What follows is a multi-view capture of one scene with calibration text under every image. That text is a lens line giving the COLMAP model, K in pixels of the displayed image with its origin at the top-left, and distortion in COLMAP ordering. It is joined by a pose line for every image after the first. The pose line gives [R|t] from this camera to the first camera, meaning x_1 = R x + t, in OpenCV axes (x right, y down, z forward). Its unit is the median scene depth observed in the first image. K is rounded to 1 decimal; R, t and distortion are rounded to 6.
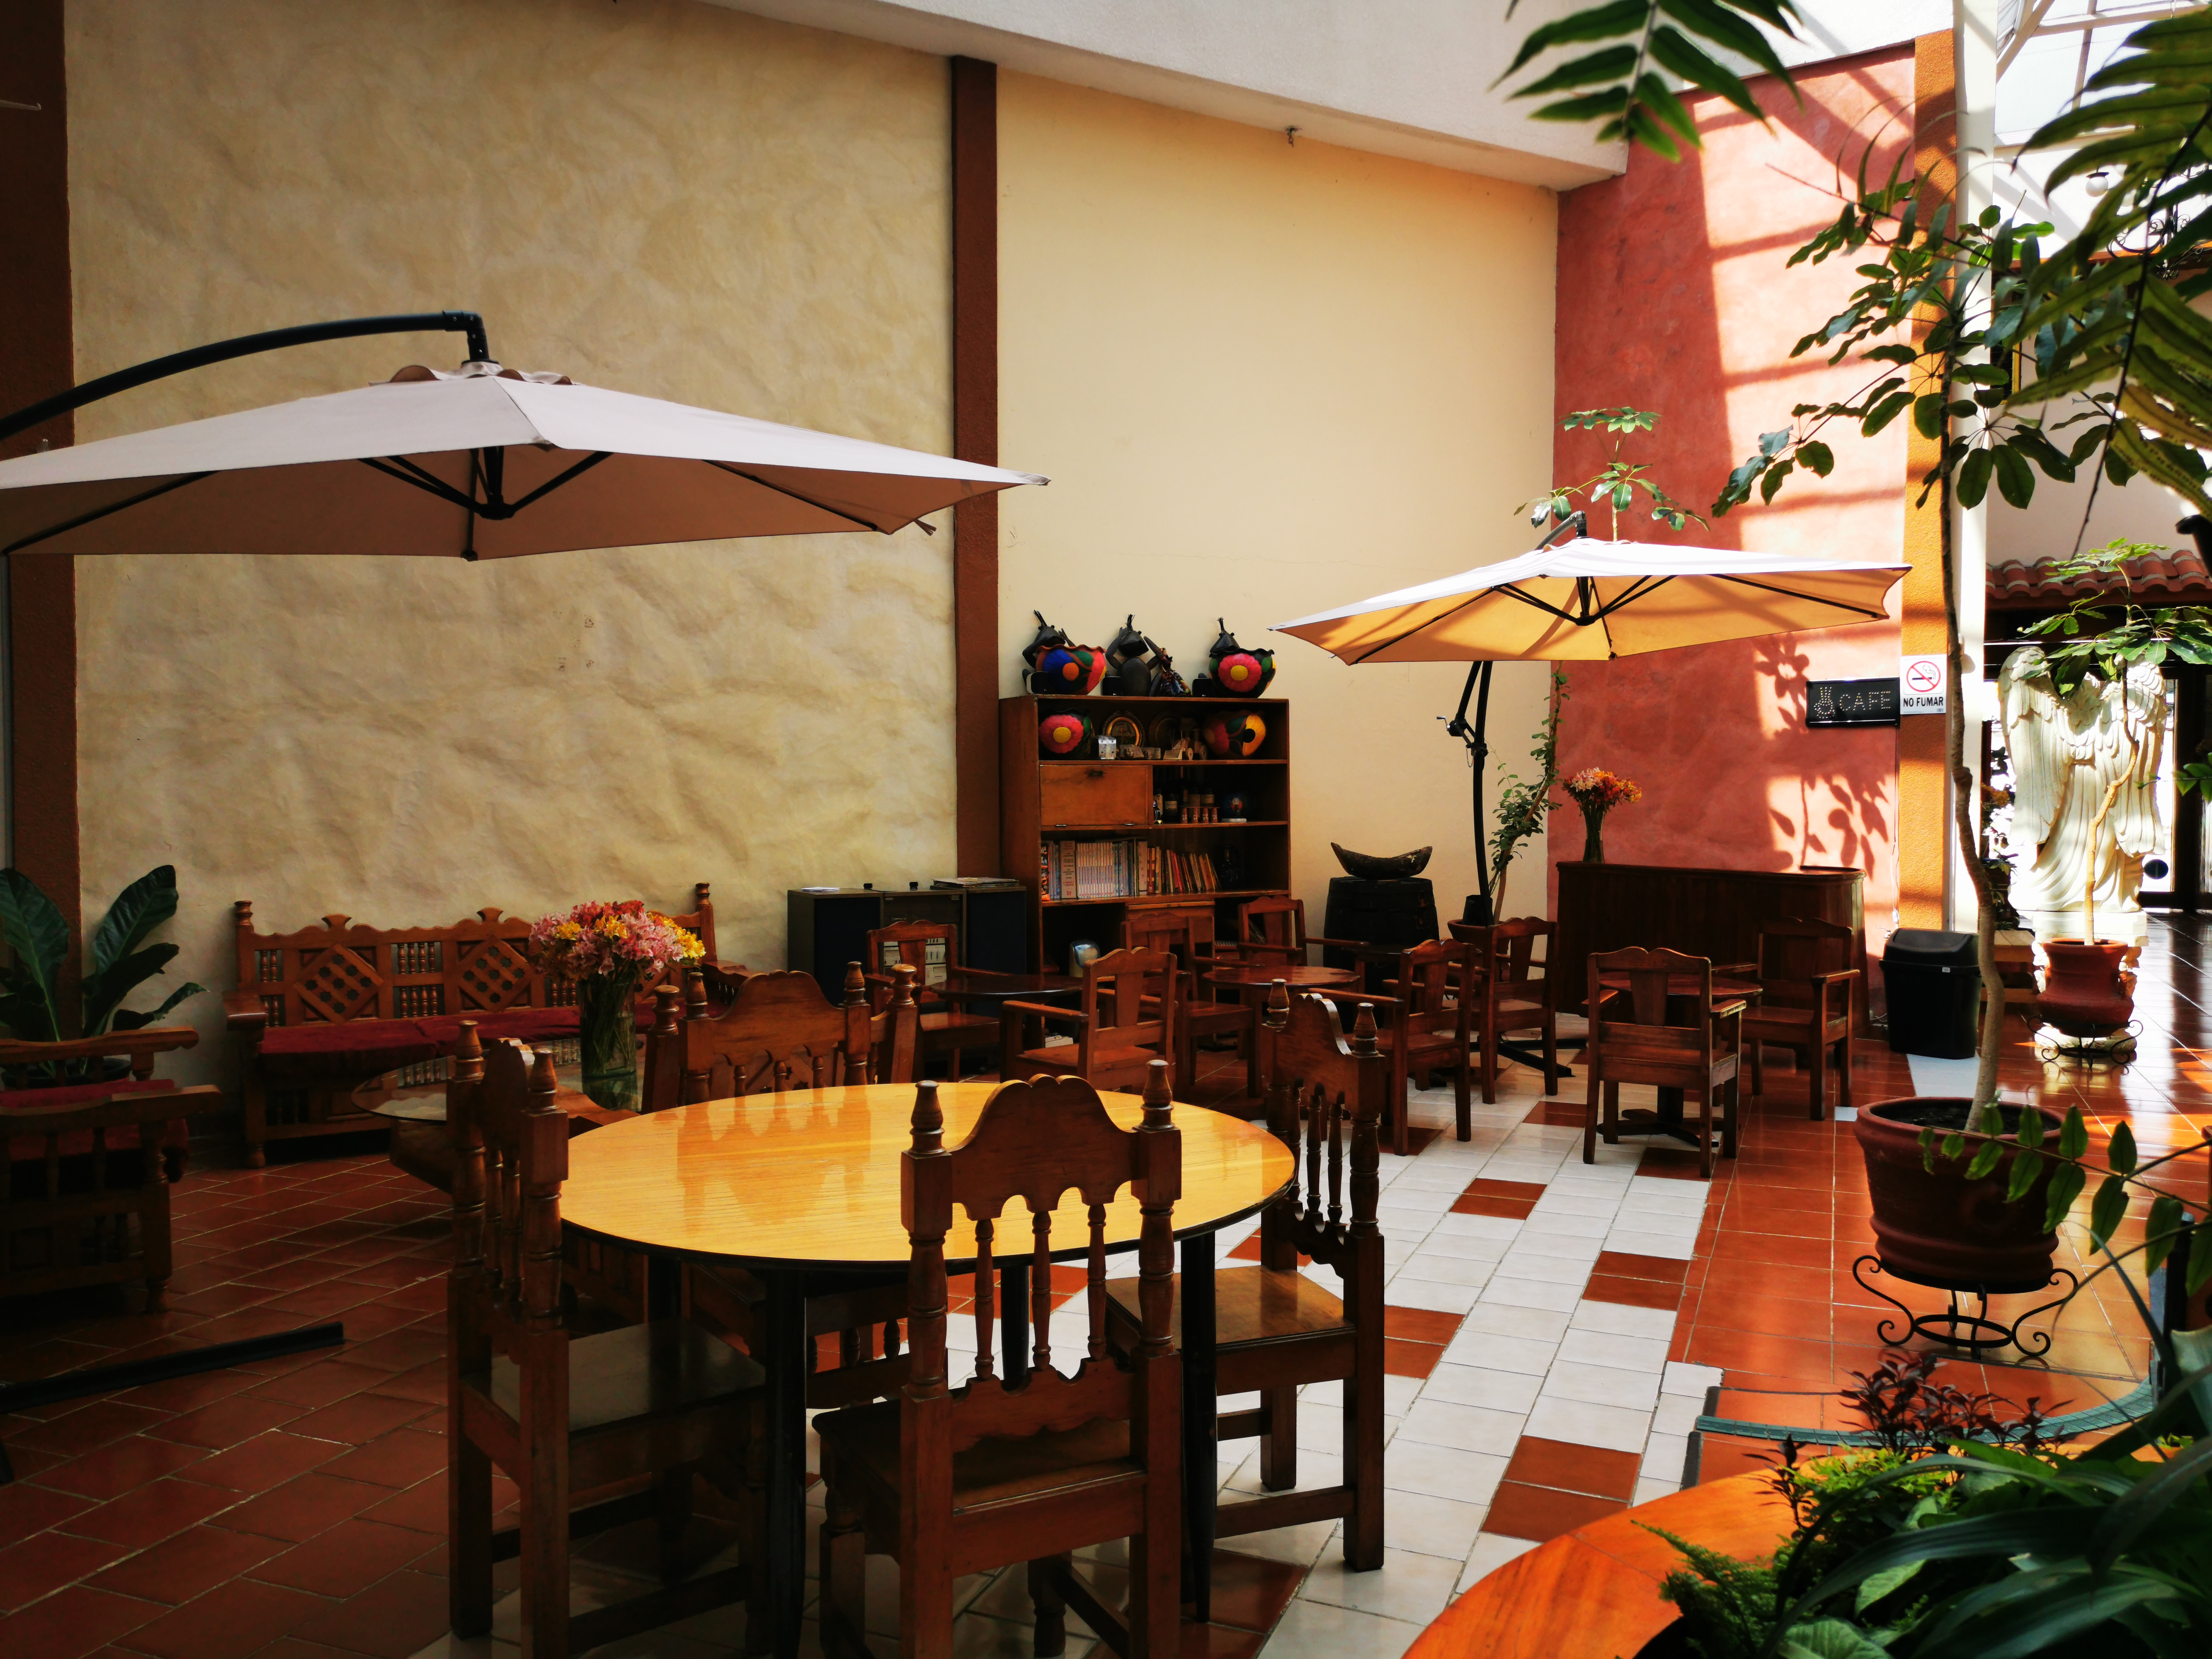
lens RADIAL K [[1686.2, 0, 1106.0], [0, 1686.2, 829.5], [0, 0, 1]] dist [0.071696, -0.074211]
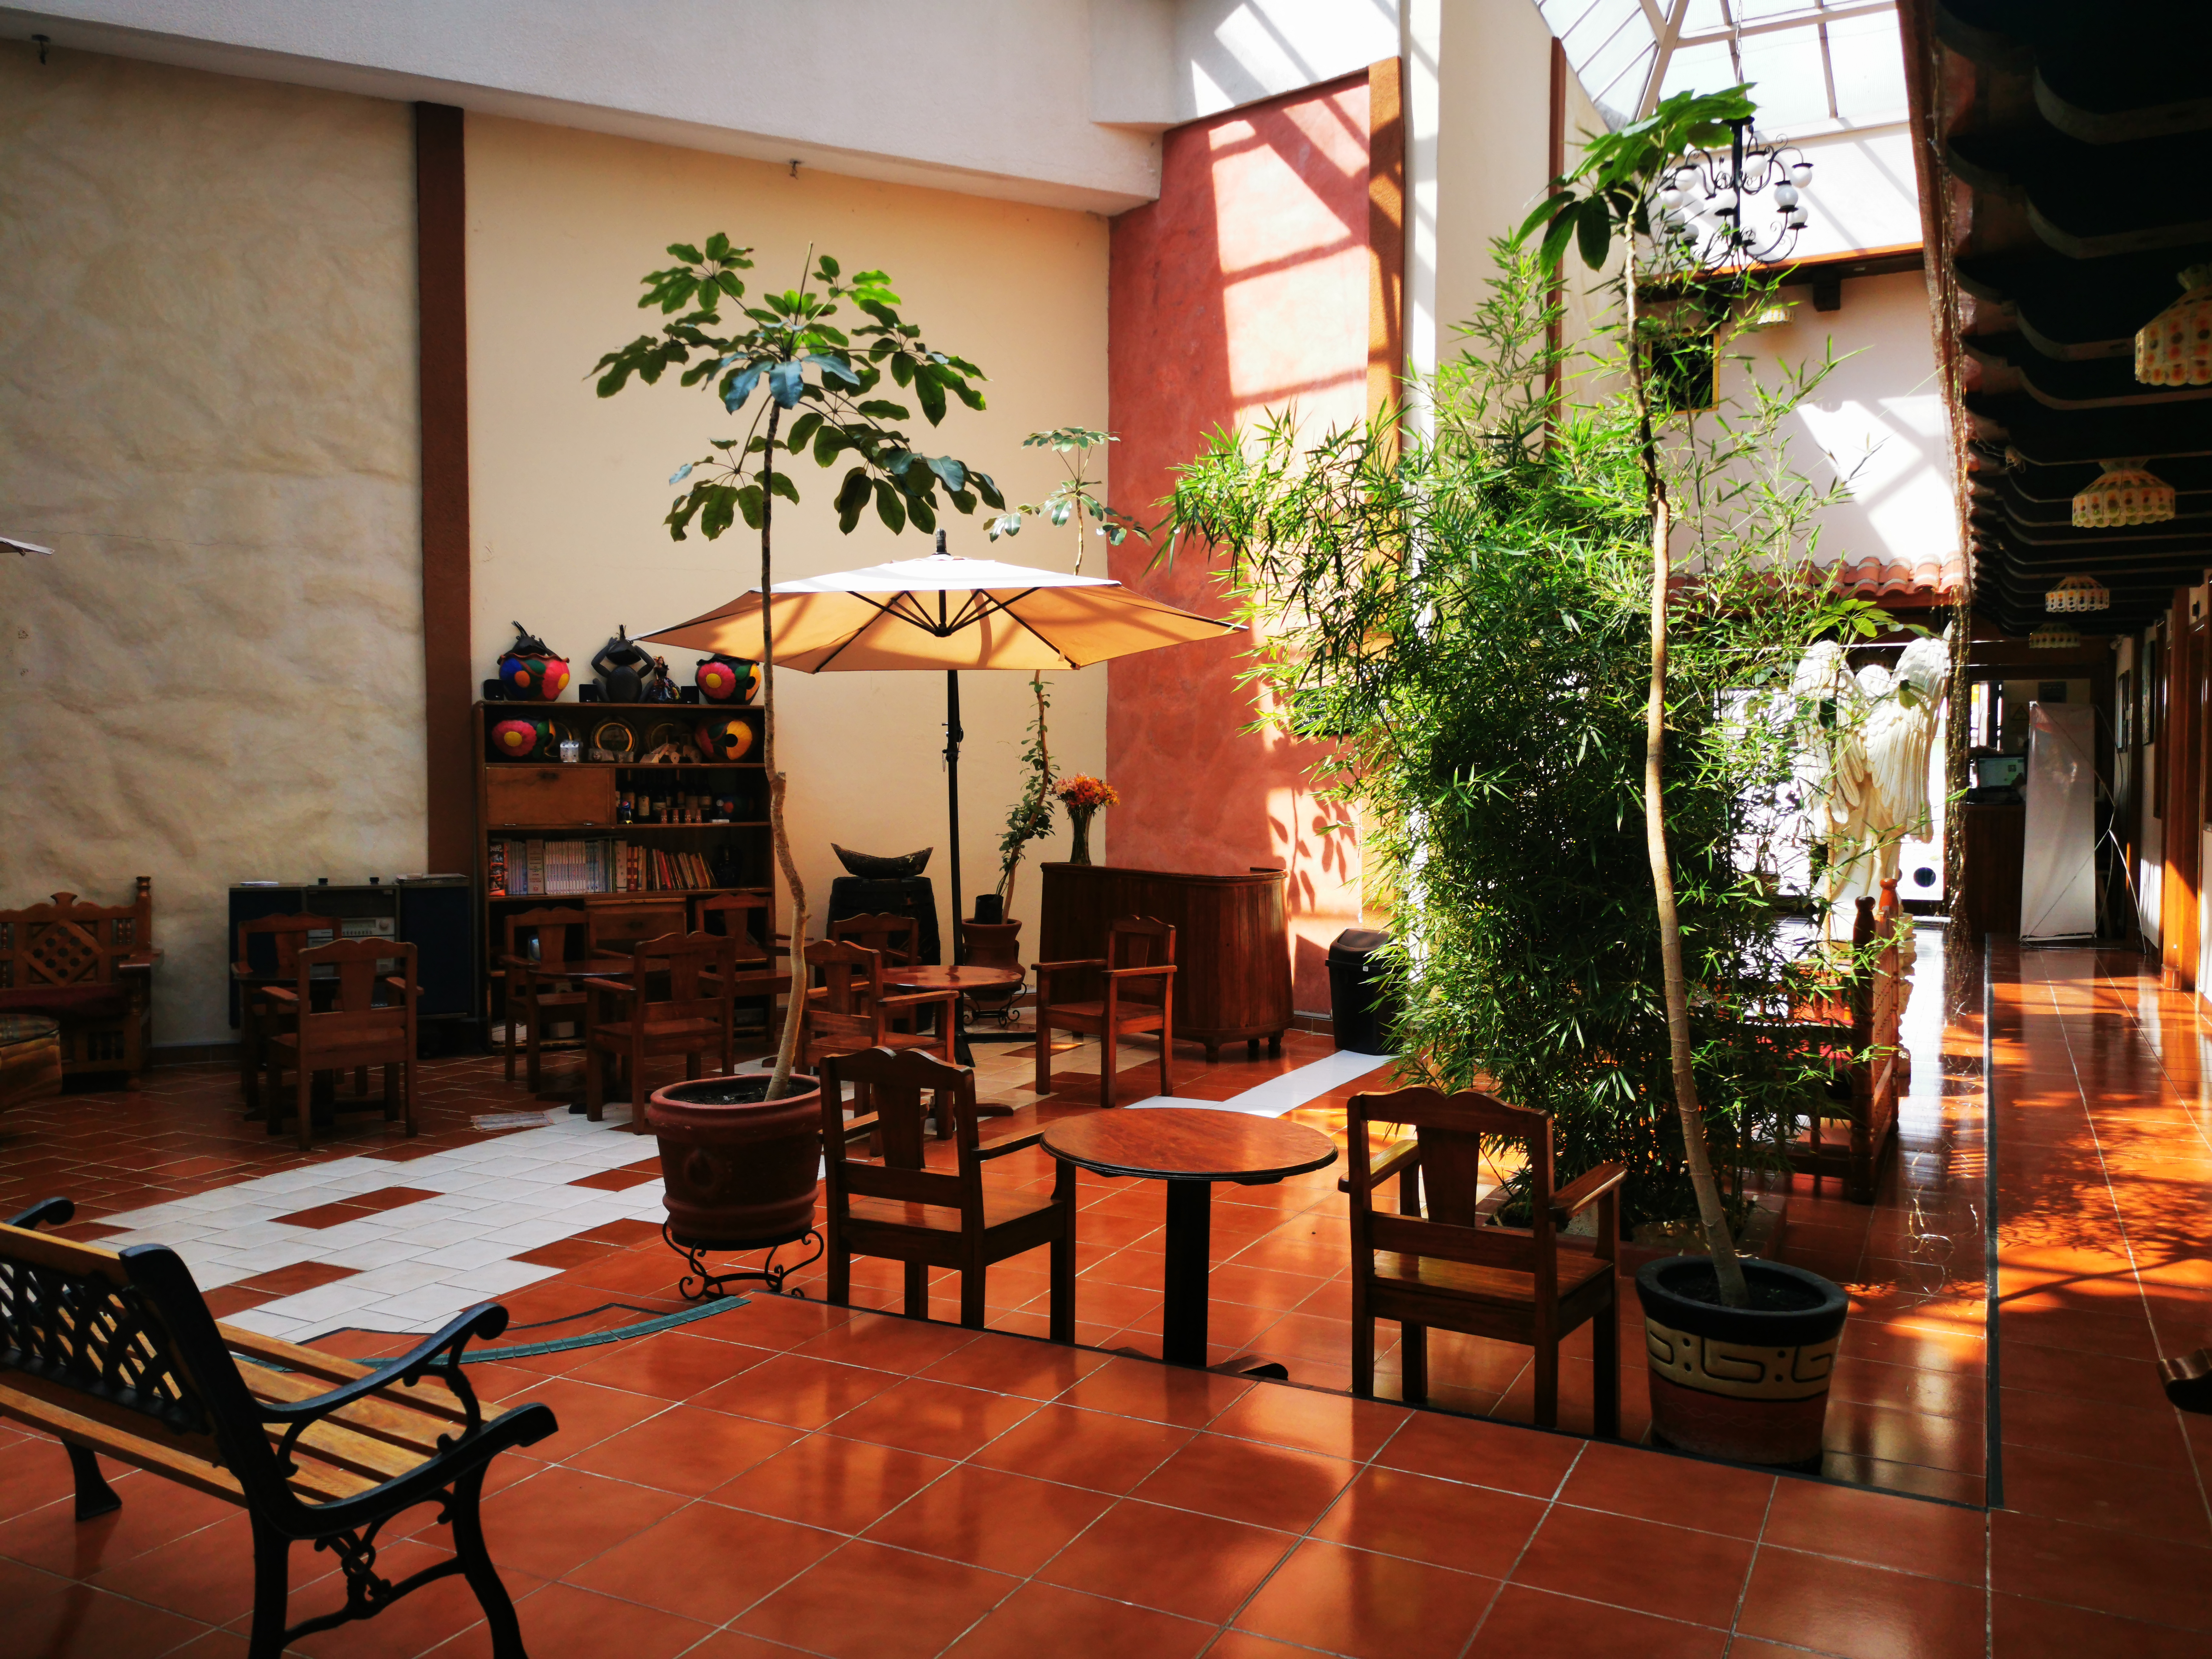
lens RADIAL K [[1686.2, 0, 1106.0], [0, 1686.2, 829.5], [0, 0, 1]] dist [0.071696, -0.074211]
pose [[0.997633, 0.005757, -0.068515, 0.415834], [-0.005913, 0.999980, -0.002071, 0.000535], [0.068502, 0.002471, 0.997648, -0.035681]]
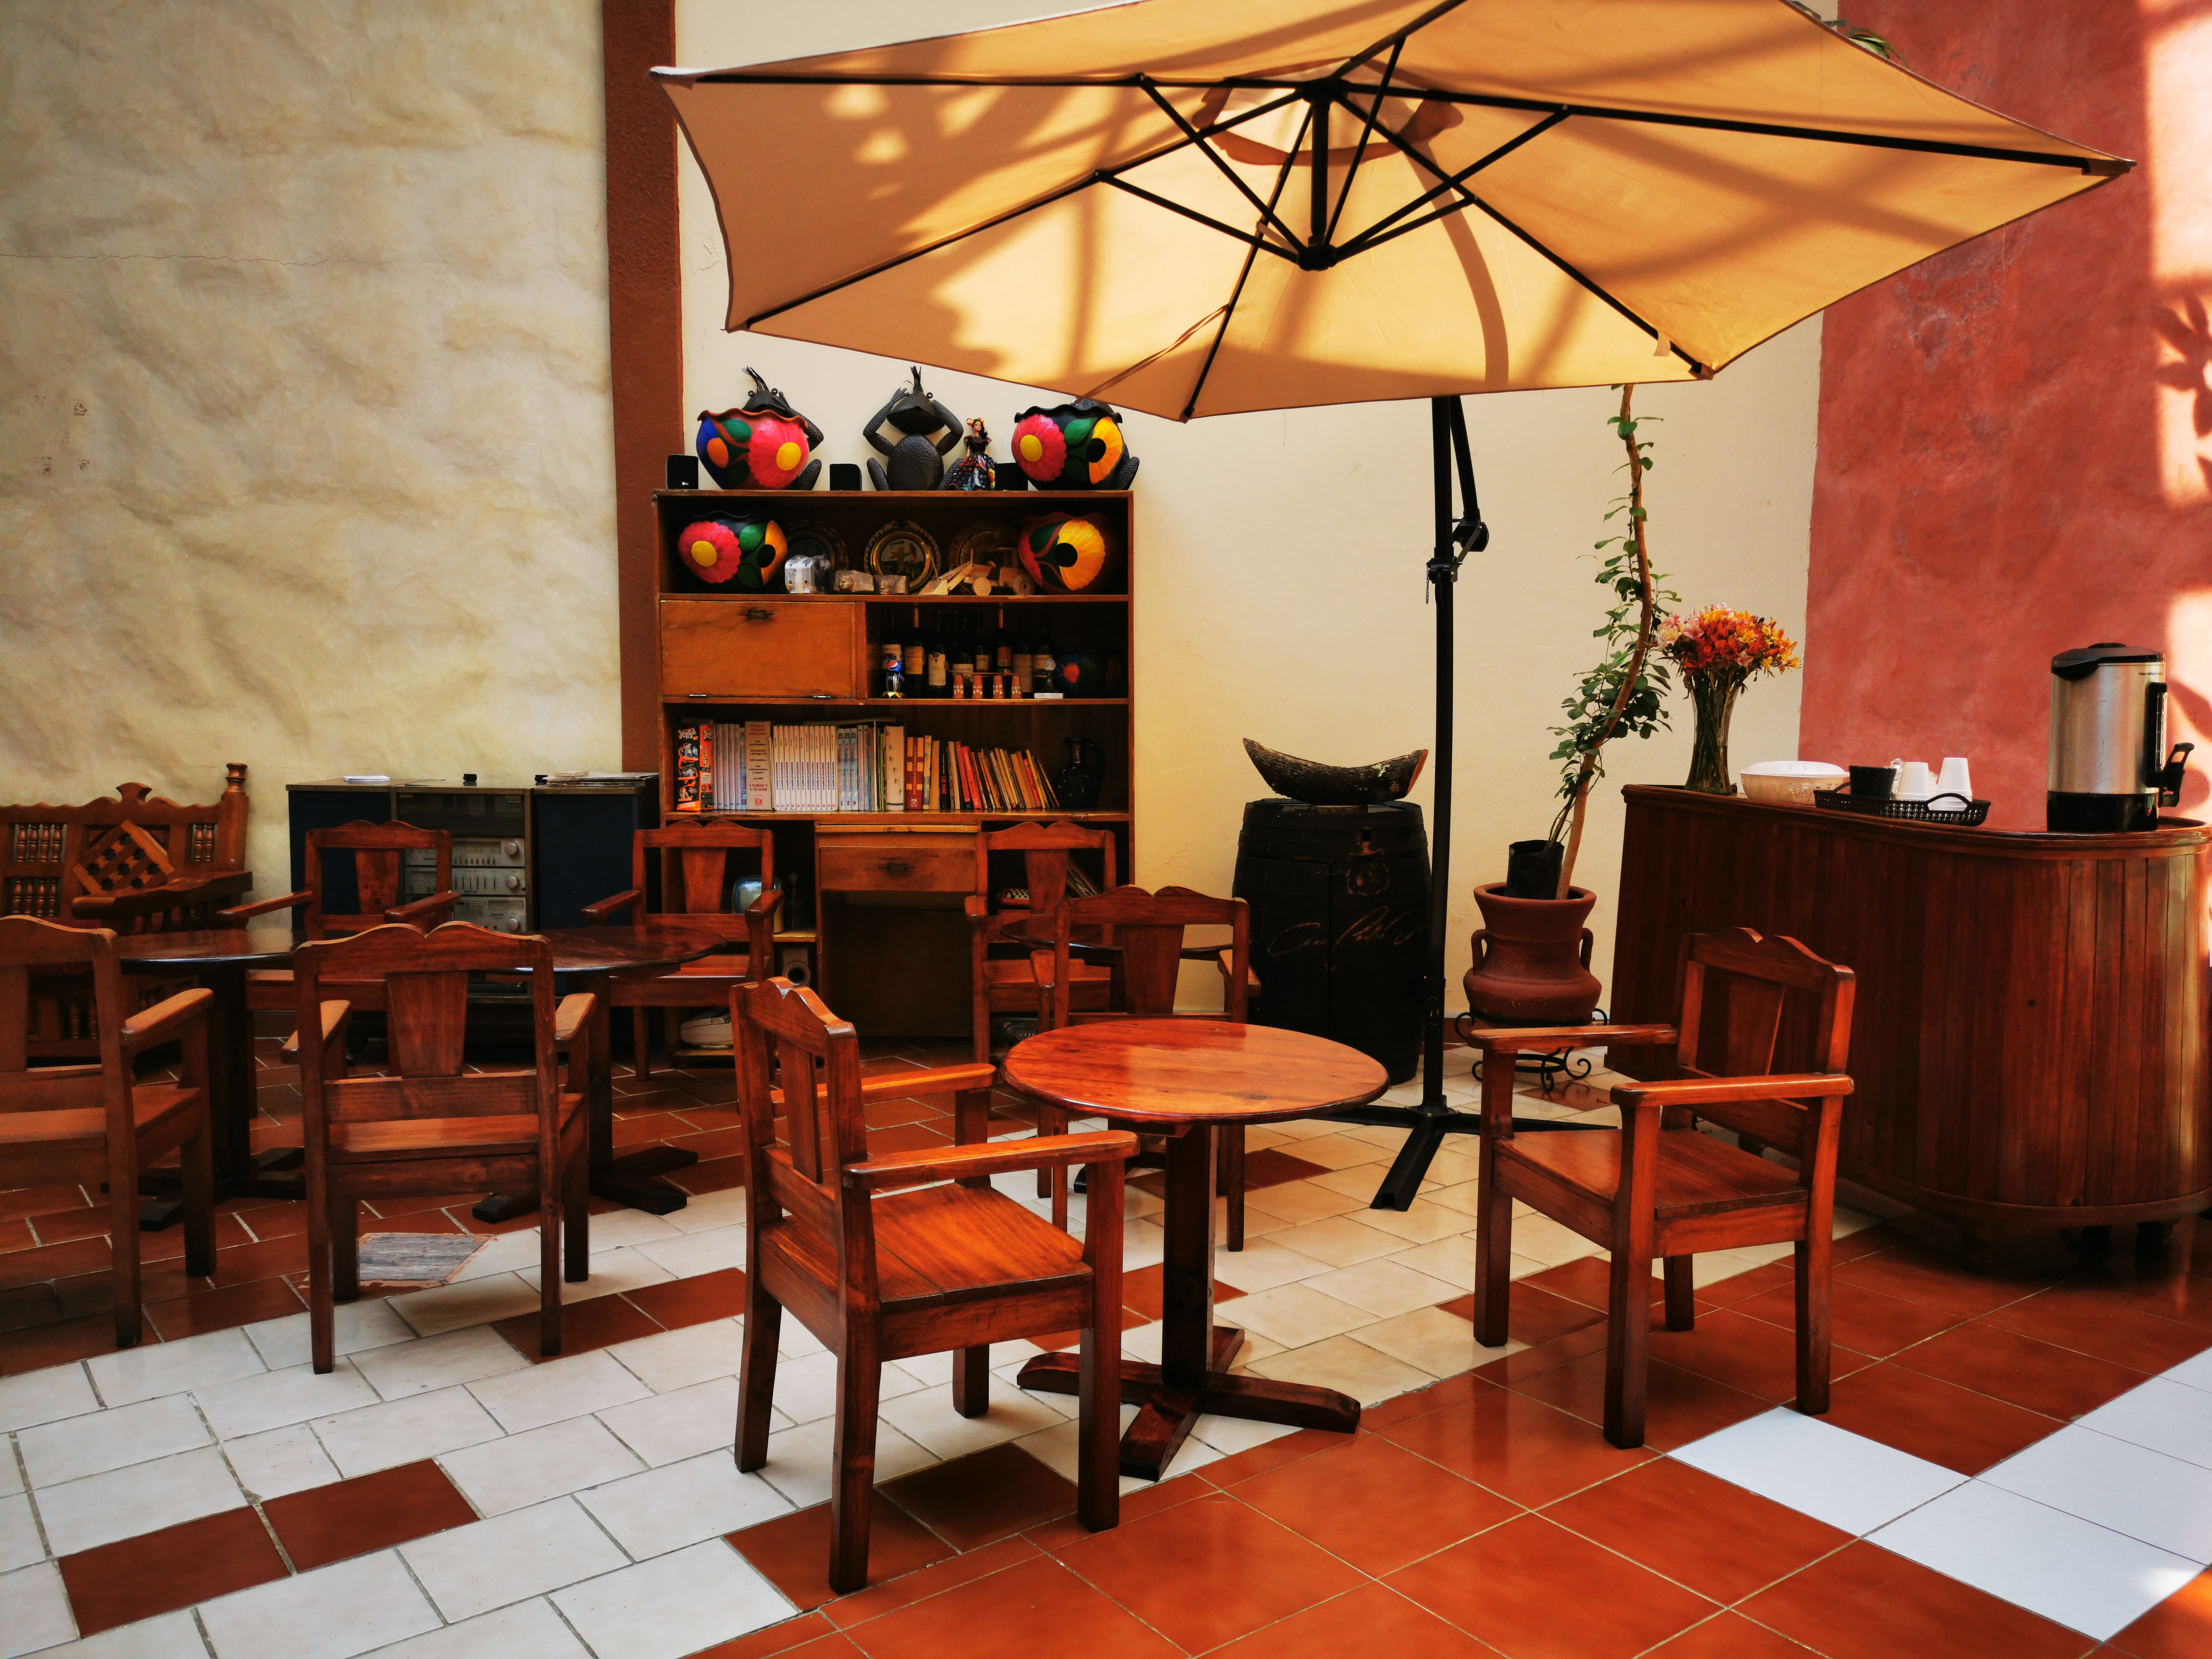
lens RADIAL K [[1686.2, 0, 1106.0], [0, 1686.2, 829.5], [0, 0, 1]] dist [0.071696, -0.074211]
pose [[0.865629, 0.051761, -0.498002, 0.429940], [-0.024922, 0.997863, 0.060397, 0.005746], [0.500065, -0.039870, 0.865070, 0.513557]]
